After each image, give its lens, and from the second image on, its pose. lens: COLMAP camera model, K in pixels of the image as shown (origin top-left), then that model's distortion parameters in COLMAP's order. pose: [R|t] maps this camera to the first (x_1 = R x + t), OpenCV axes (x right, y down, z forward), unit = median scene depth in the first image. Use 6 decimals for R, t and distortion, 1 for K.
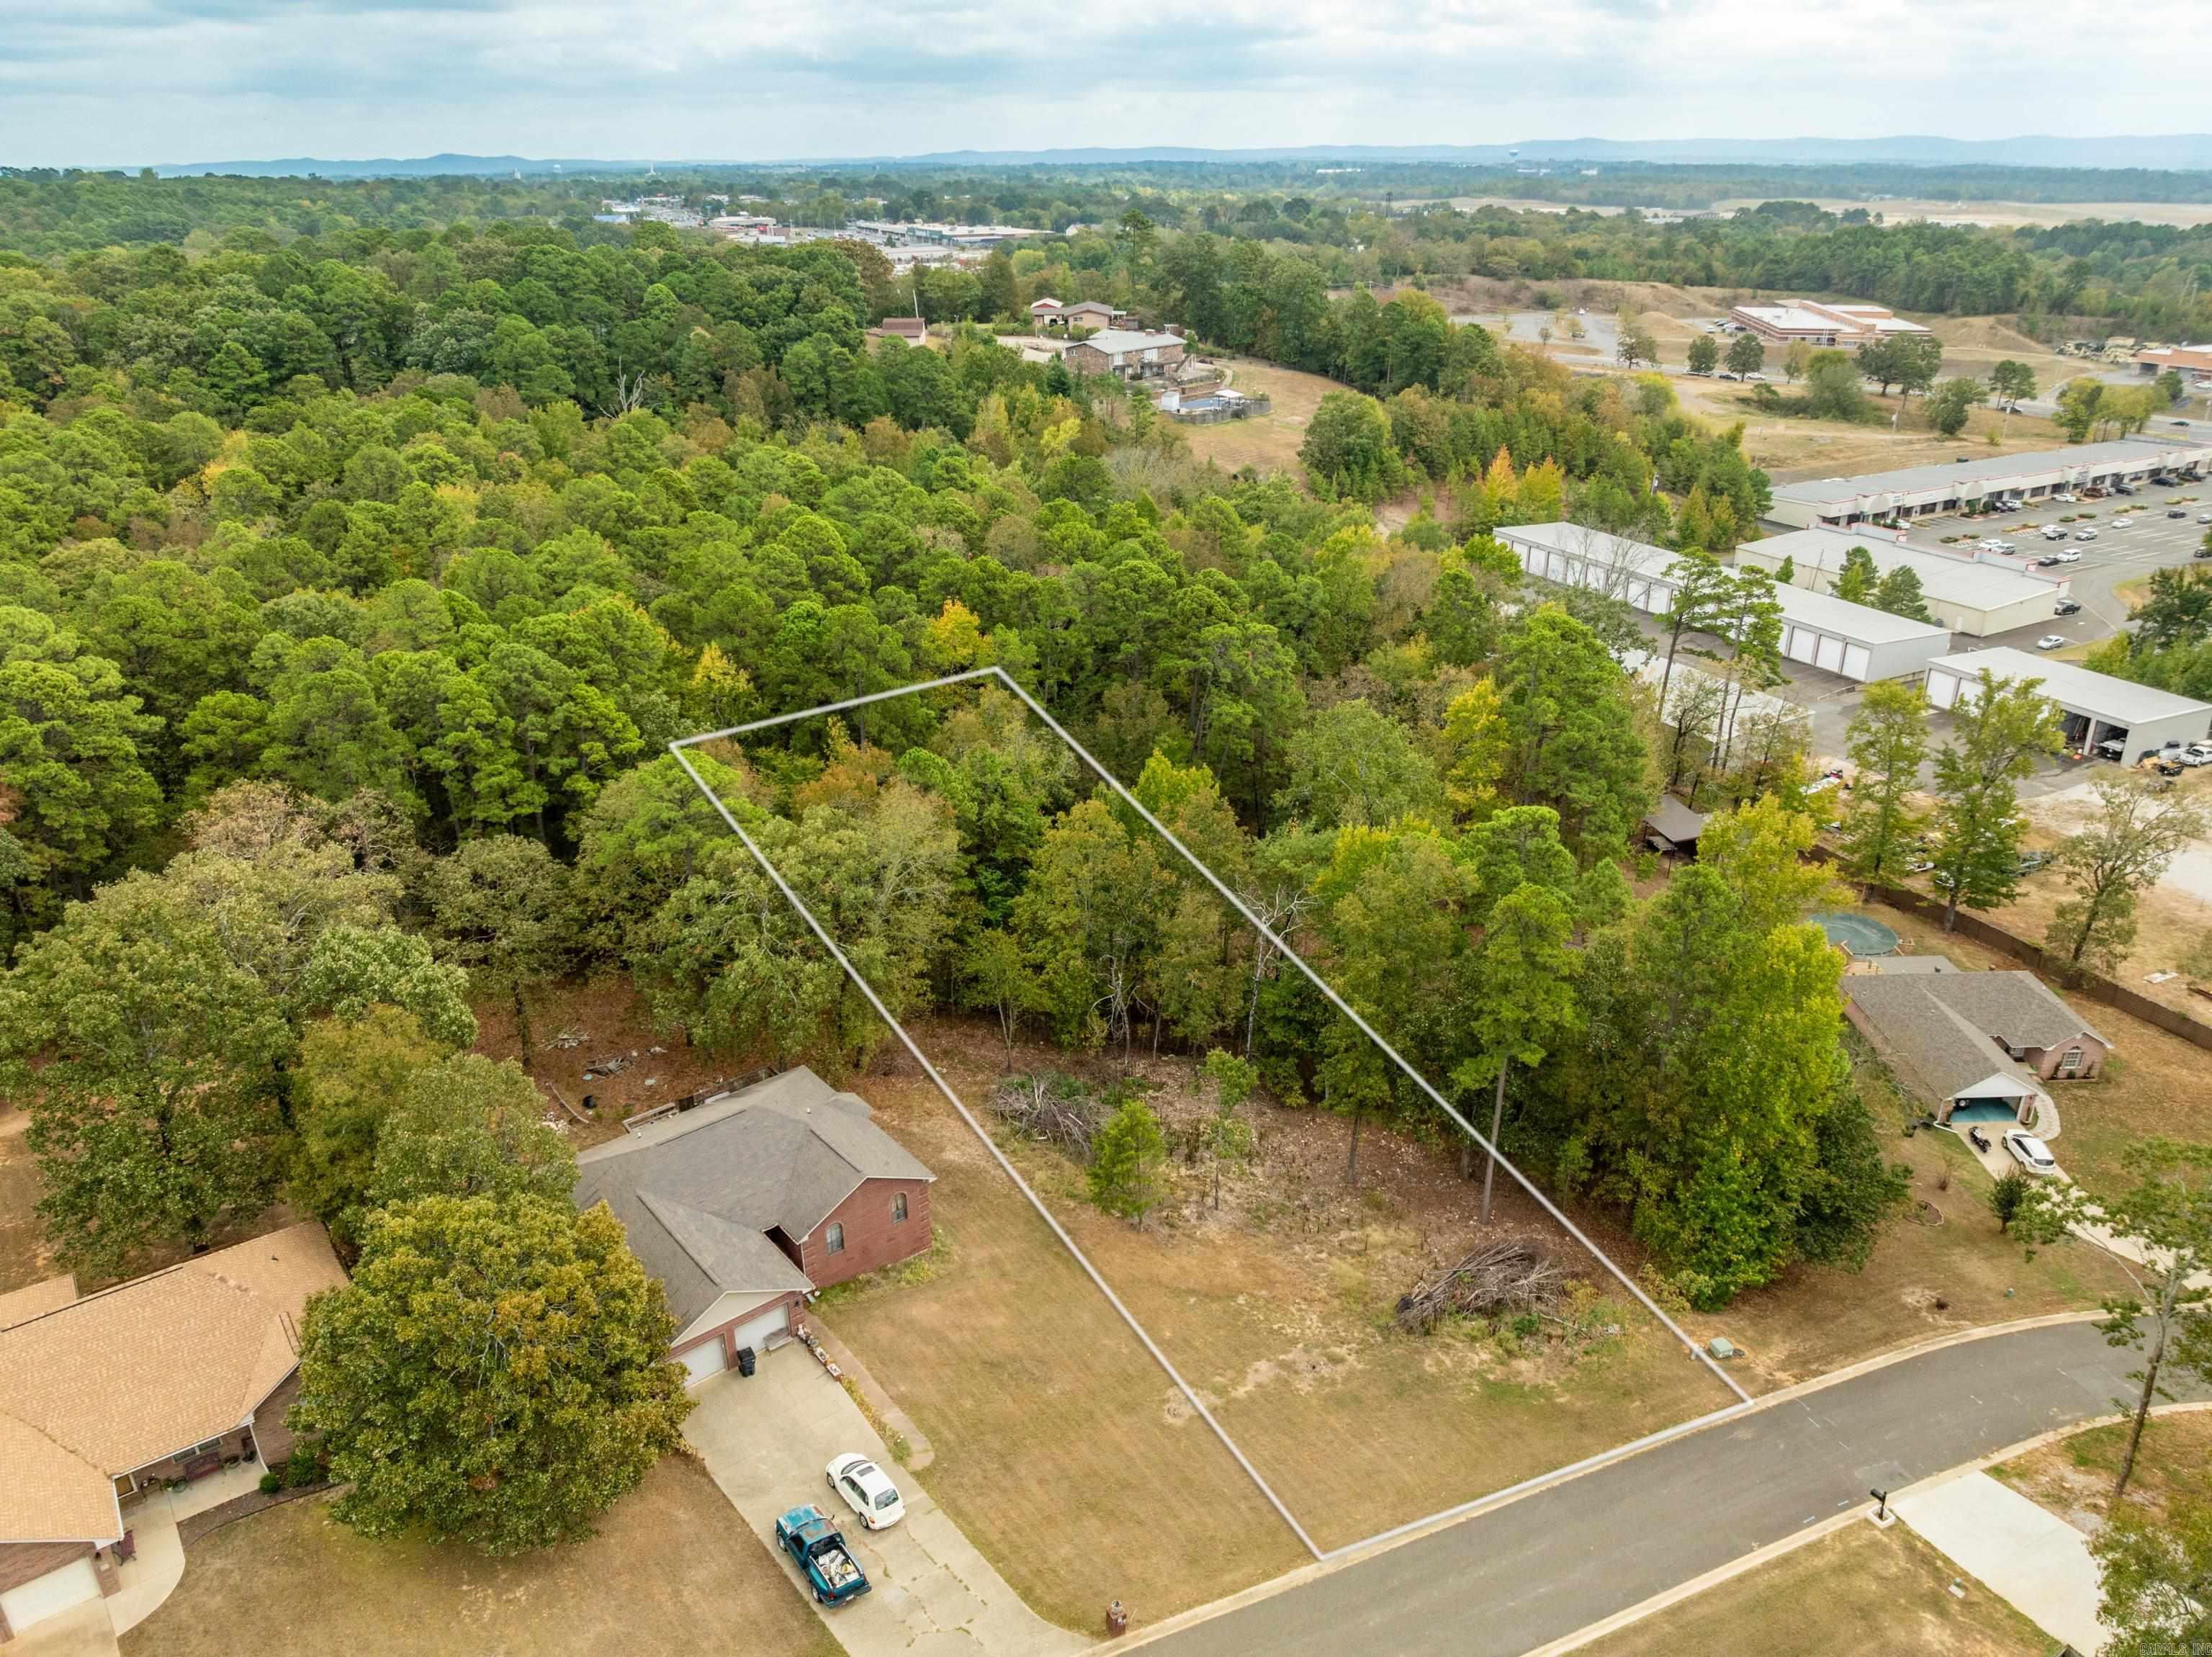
lens RADIAL K [[1569.7, 0, 1106.0], [0, 1569.7, 828.5], [0, 0, 1]] dist [-0.040640, 0.017988]
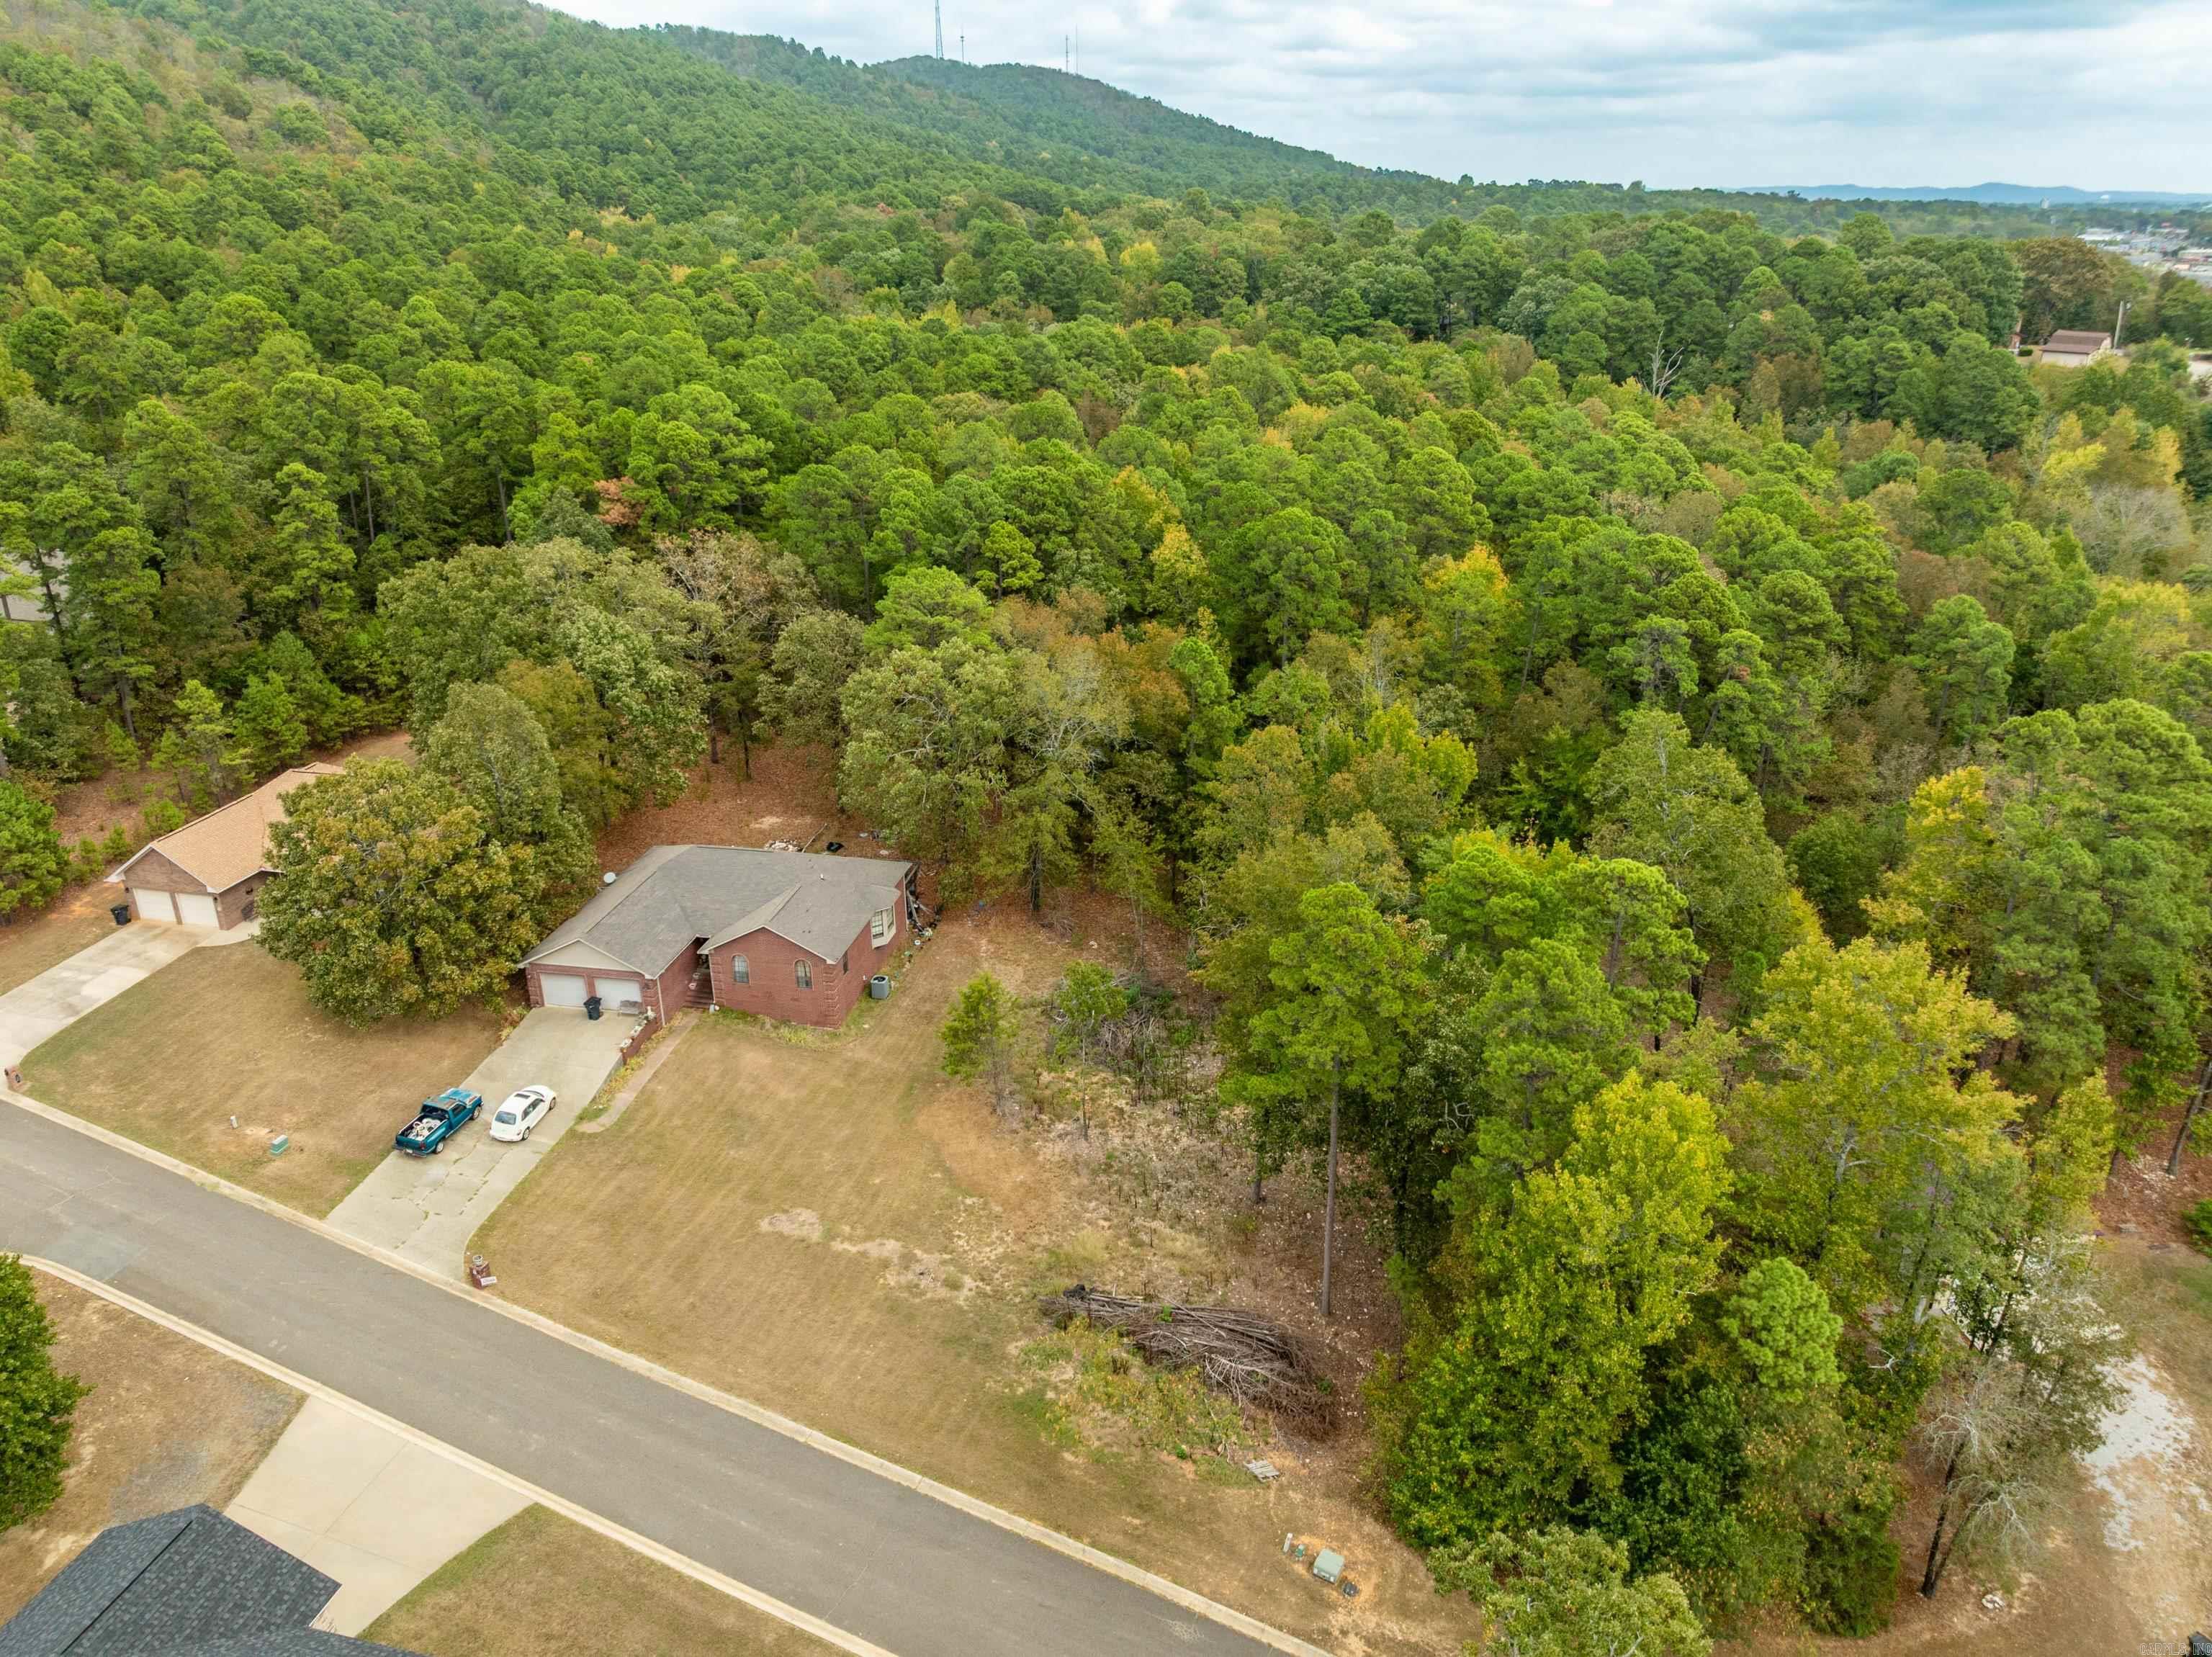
lens RADIAL K [[1567.0, 0, 1106.0], [0, 1567.0, 828.5], [0, 0, 1]] dist [-0.029165, -0.004723]
pose [[0.641084, 0.294236, -0.708828, 0.255057], [-0.305631, 0.945072, 0.115881, -0.015491], [0.703990, 0.142351, 0.695798, 0.126792]]
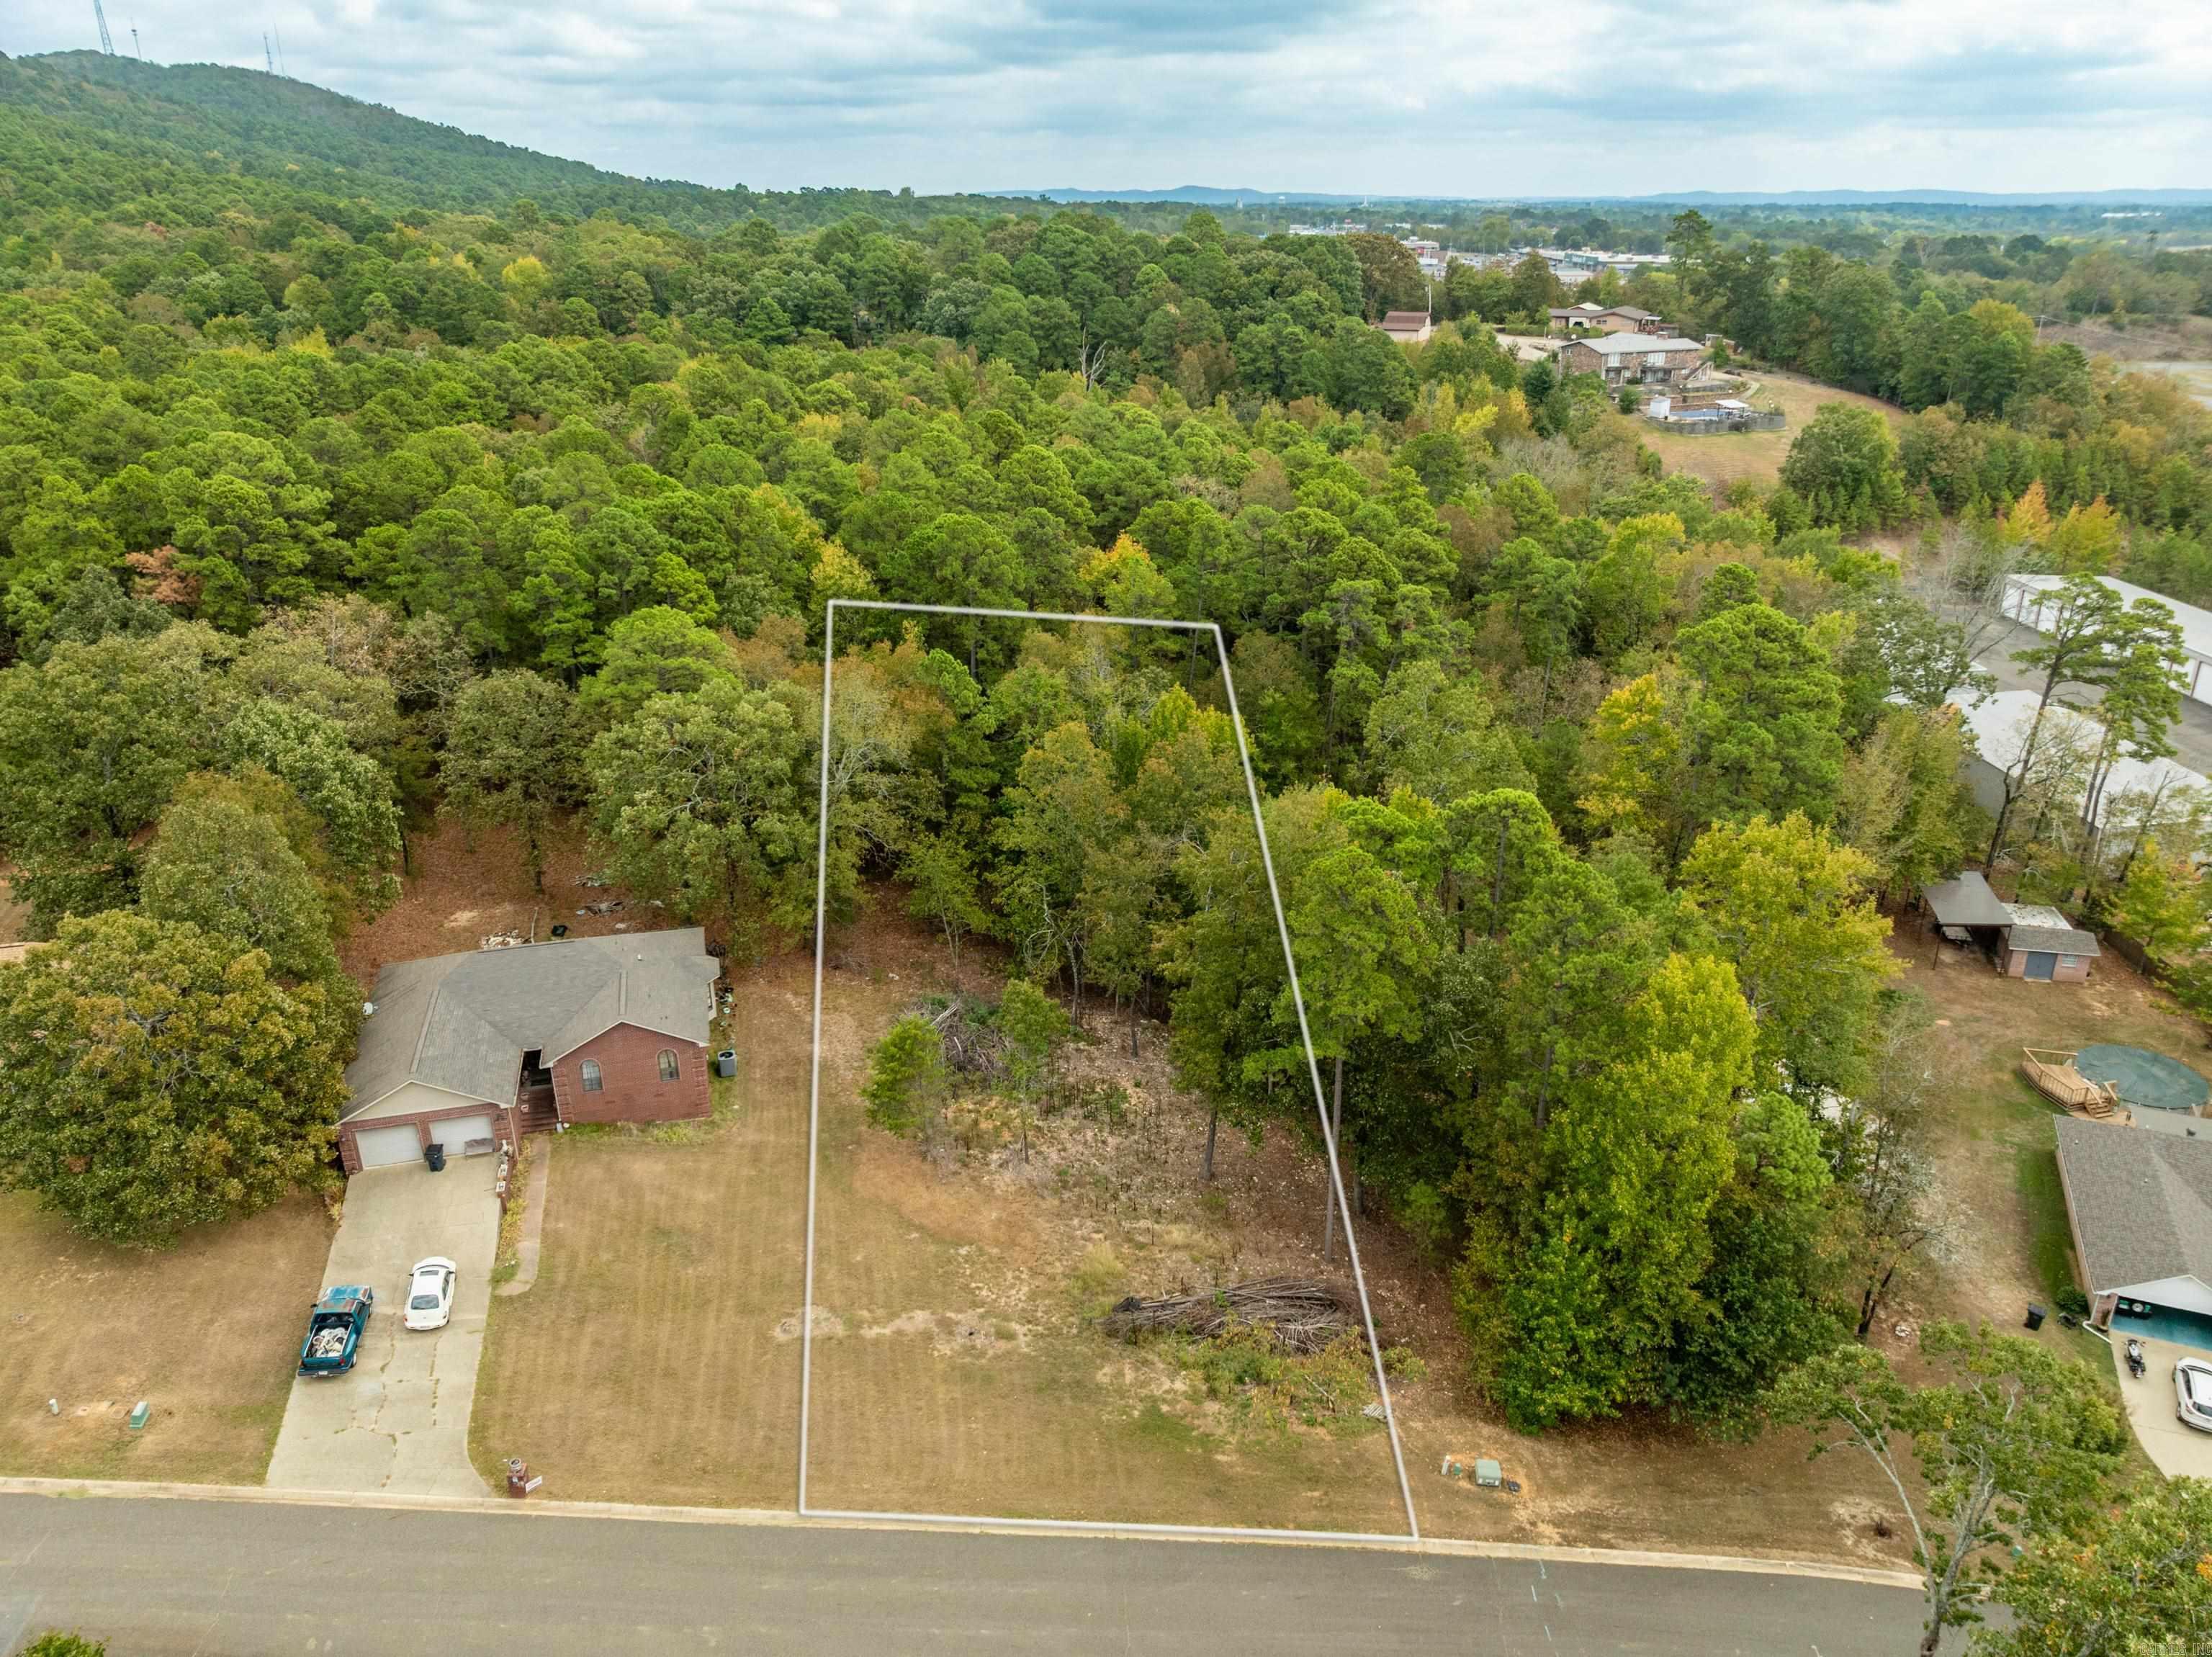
lens RADIAL K [[1569.7, 0, 1106.0], [0, 1569.7, 828.5], [0, 0, 1]] dist [-0.040640, 0.017988]
pose [[0.908702, 0.158265, -0.386280, 0.161856], [-0.166523, 0.985962, 0.012229, 0.012733], [0.382792, 0.053212, 0.922301, 0.064122]]
